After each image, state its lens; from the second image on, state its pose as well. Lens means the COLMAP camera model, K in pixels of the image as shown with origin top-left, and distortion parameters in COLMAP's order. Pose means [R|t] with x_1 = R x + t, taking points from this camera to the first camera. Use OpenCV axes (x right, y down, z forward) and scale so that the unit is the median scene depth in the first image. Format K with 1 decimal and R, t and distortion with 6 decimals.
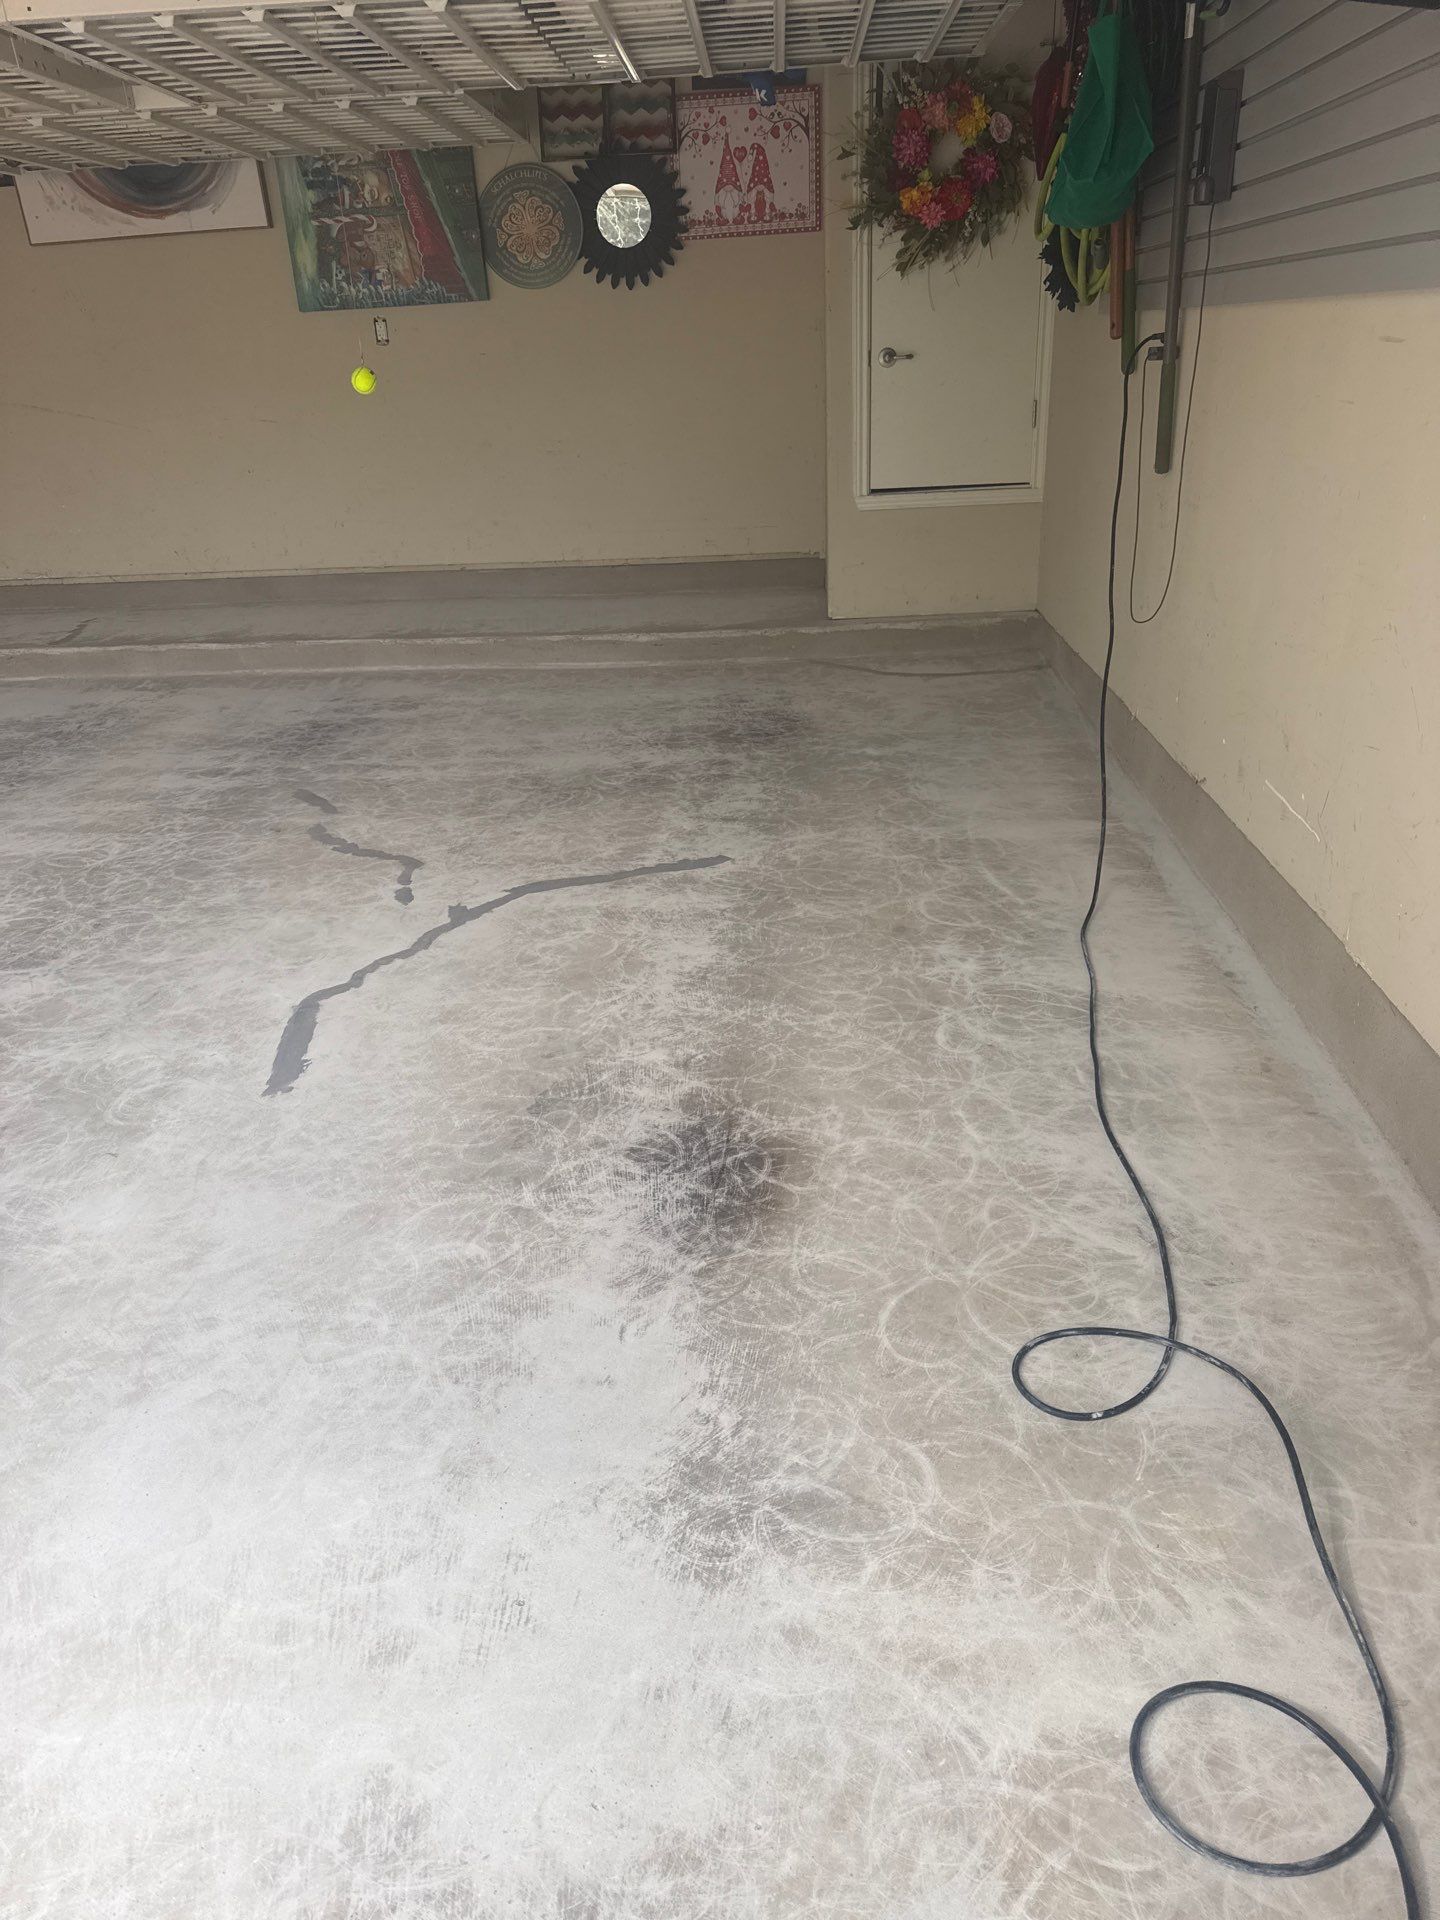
lens RADIAL K [[1373.8, 0, 709.6], [0, 1373.8, 962.2], [0, 0, 1]] dist [0.030663, -0.026431]
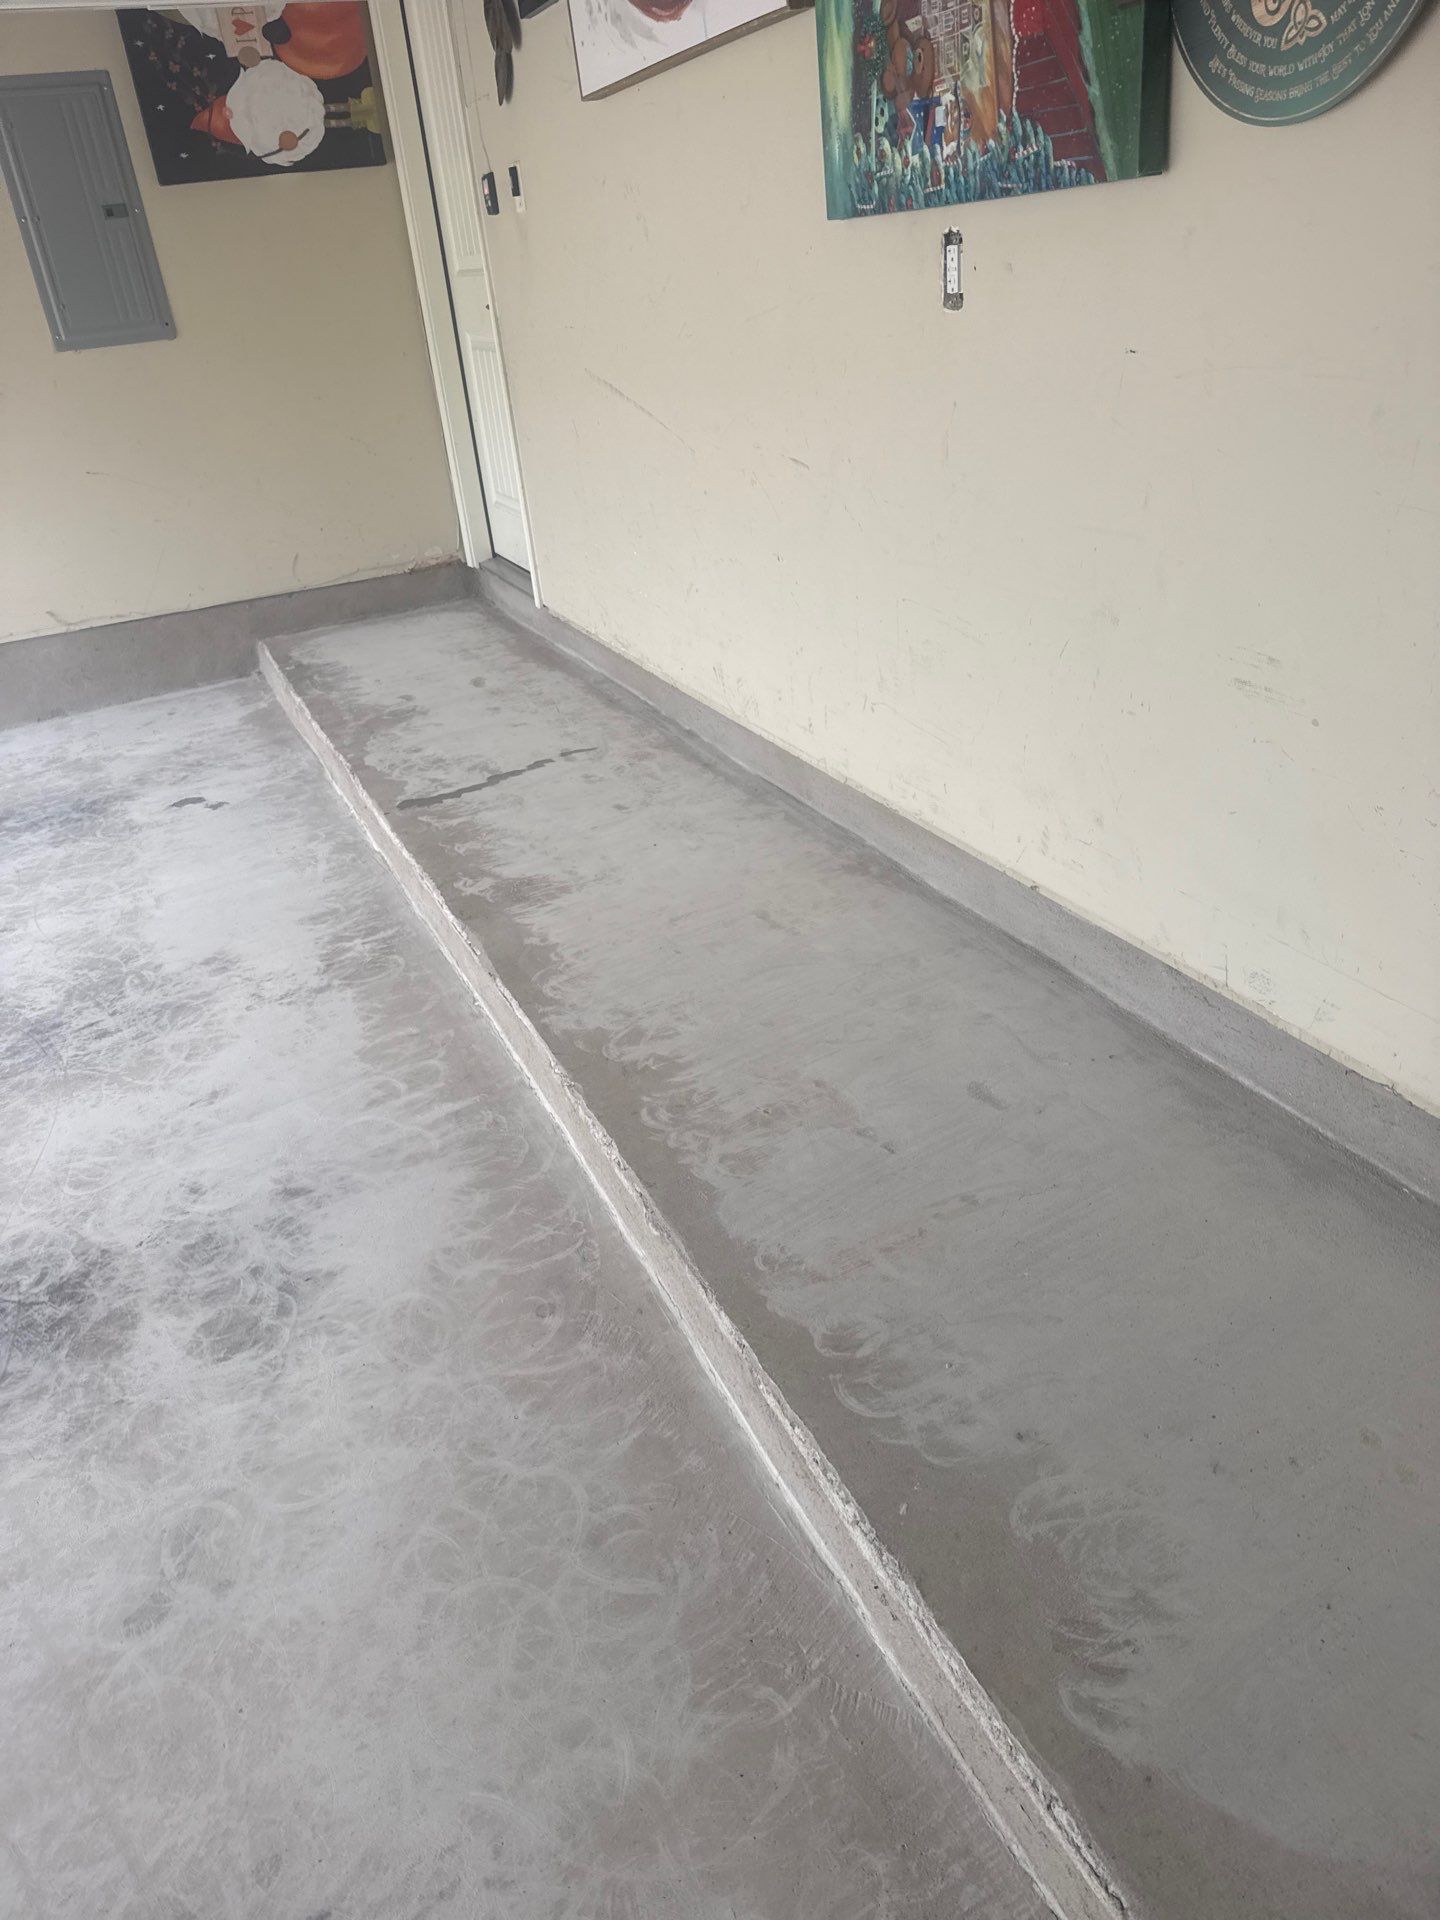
lens RADIAL K [[1360.5, 0, 718.9], [0, 1360.5, 958.1], [0, 0, 1]] dist [0.006297, -0.004221]
pose [[0.481850, 0.409399, -0.774735, 0.096113], [-0.294652, 0.908360, 0.296752, -0.399793], [0.825228, 0.085287, 0.558323, 0.802417]]
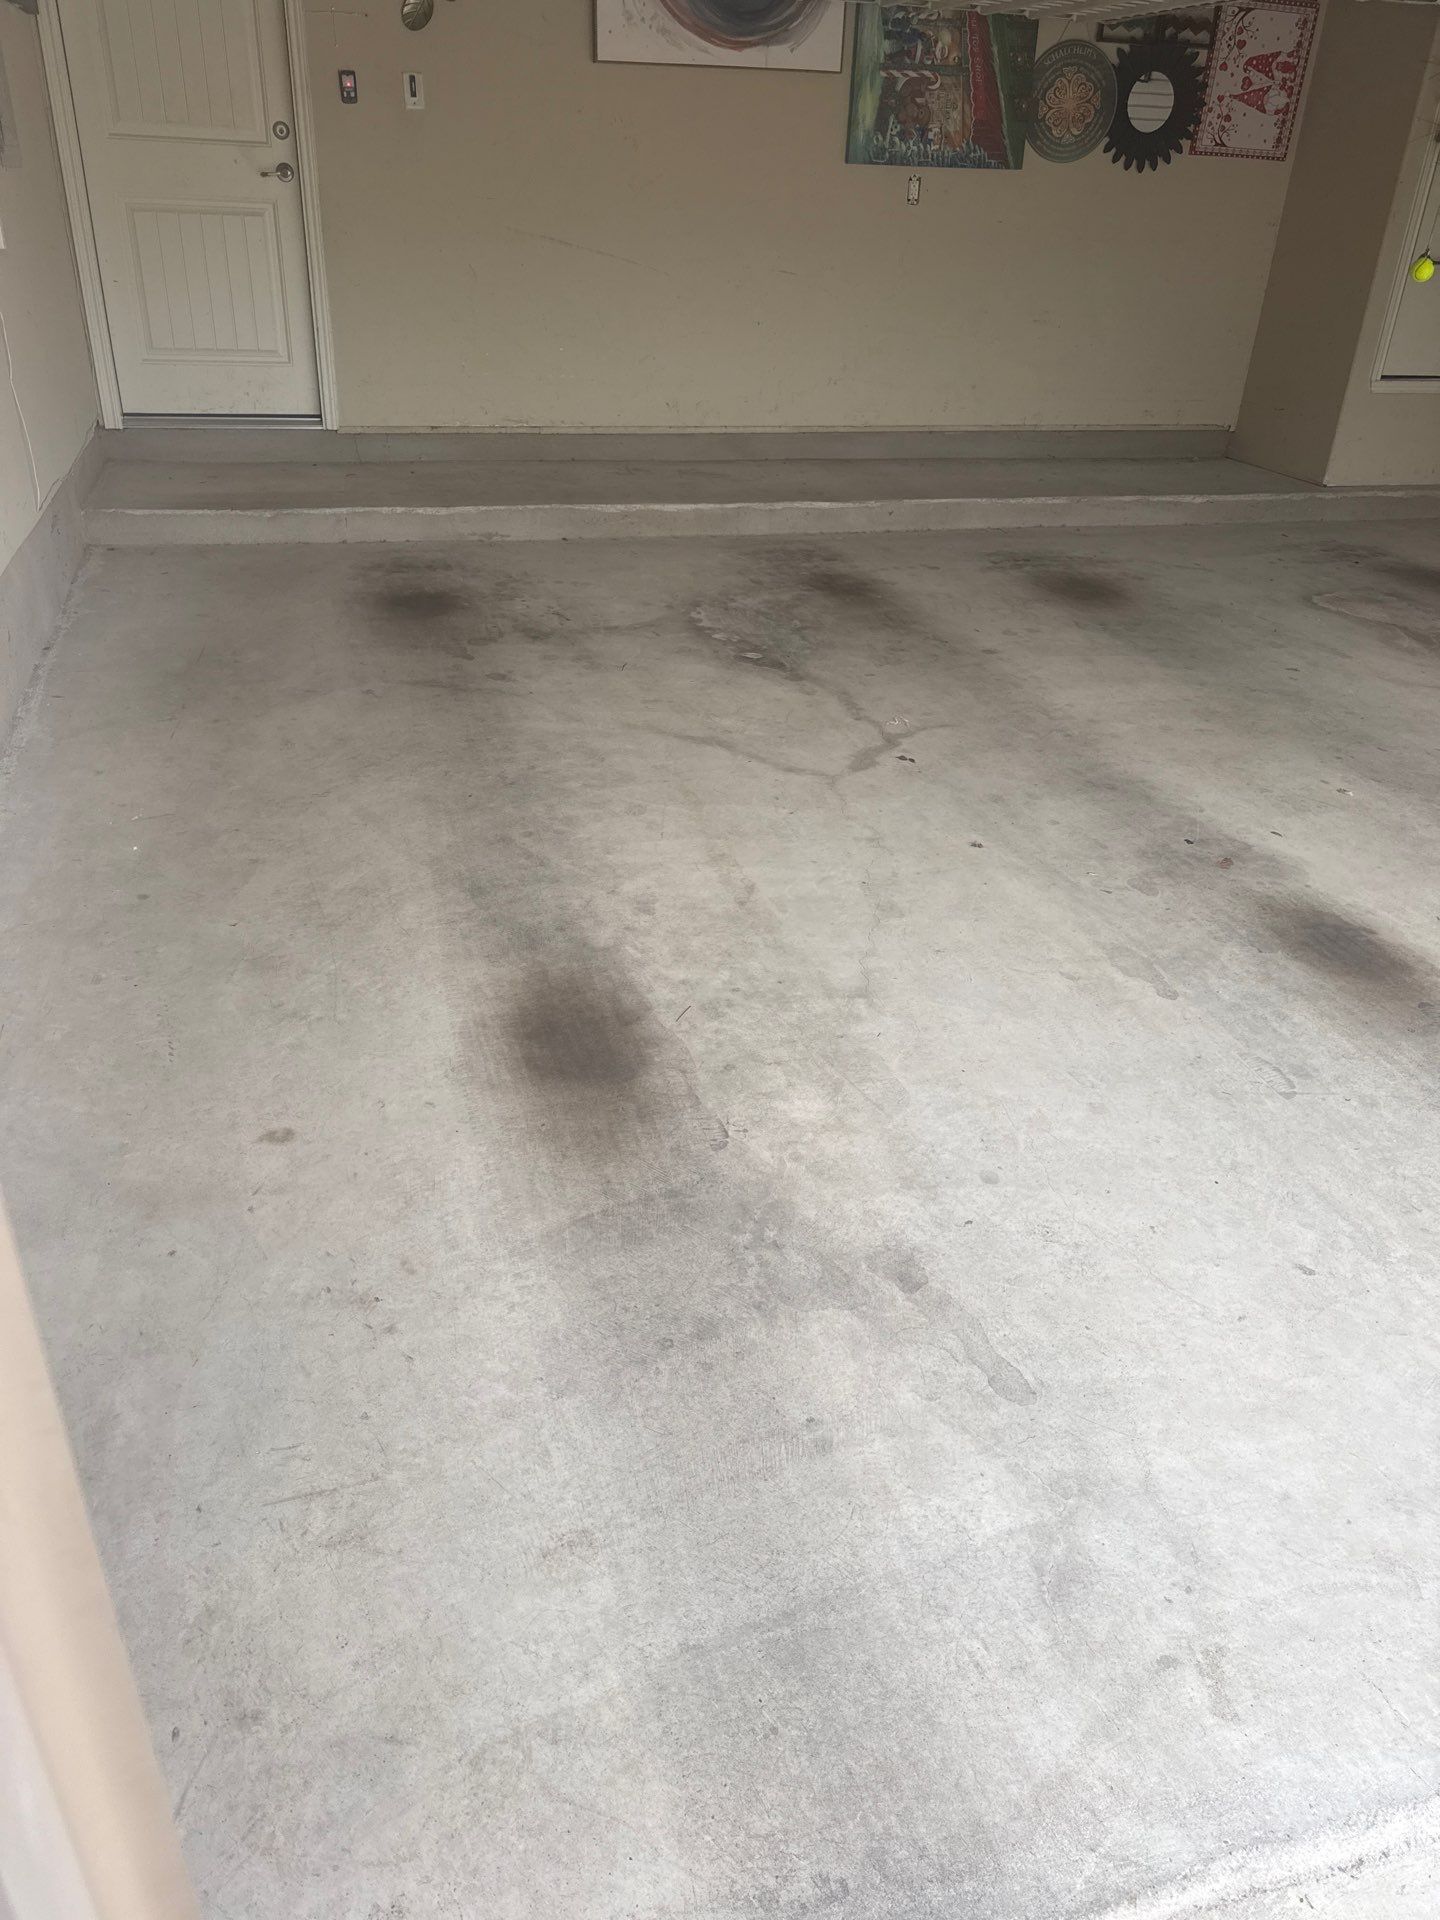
lens RADIAL K [[1374.7, 0, 718.9], [0, 1374.7, 963.5], [0, 0, 1]] dist [0.025210, -0.023219]
pose [[0.937224, -0.094631, 0.335644, -0.814220], [0.063954, 0.992795, 0.101328, -0.000663], [-0.342815, -0.073501, 0.936523, 0.050862]]
